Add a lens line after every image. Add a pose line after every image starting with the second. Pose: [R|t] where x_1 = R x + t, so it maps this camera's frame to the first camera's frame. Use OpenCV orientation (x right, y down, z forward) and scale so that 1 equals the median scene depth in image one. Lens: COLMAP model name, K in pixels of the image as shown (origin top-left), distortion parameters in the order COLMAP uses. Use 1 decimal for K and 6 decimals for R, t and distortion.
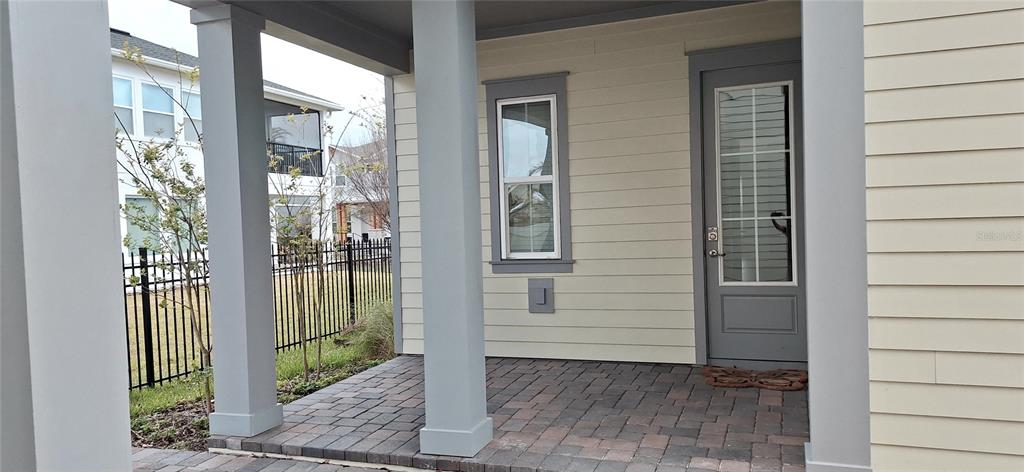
lens RADIAL K [[716.8, 0, 508.1], [0, 716.8, 247.3], [0, 0, 1]] dist [0.111537, -0.117310]
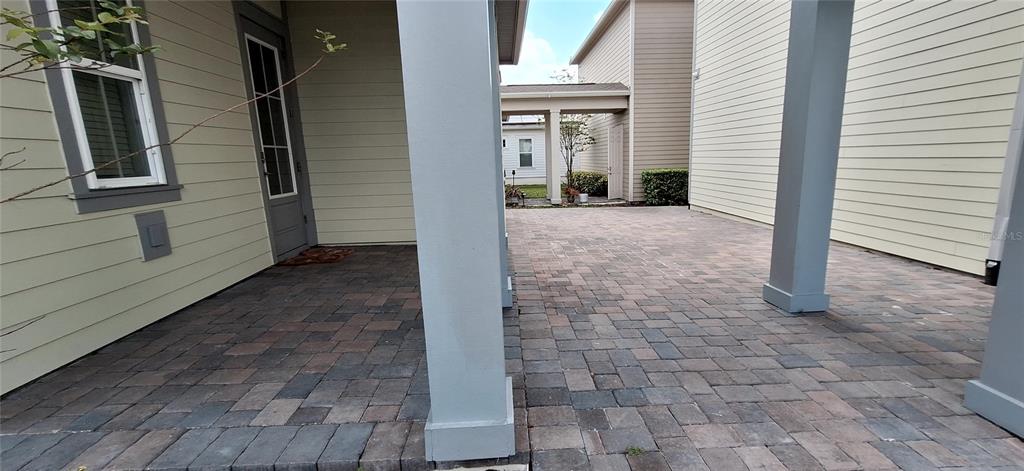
lens RADIAL K [[410.2, 0, 531.5], [0, 410.2, 235.5], [0, 0, 1]] dist [-0.016656, 0.012133]
pose [[-0.403936, -0.130106, 0.905488, -0.517297], [0.079072, 0.981164, 0.176253, 0.024103], [-0.911363, 0.142794, -0.386040, 0.826088]]
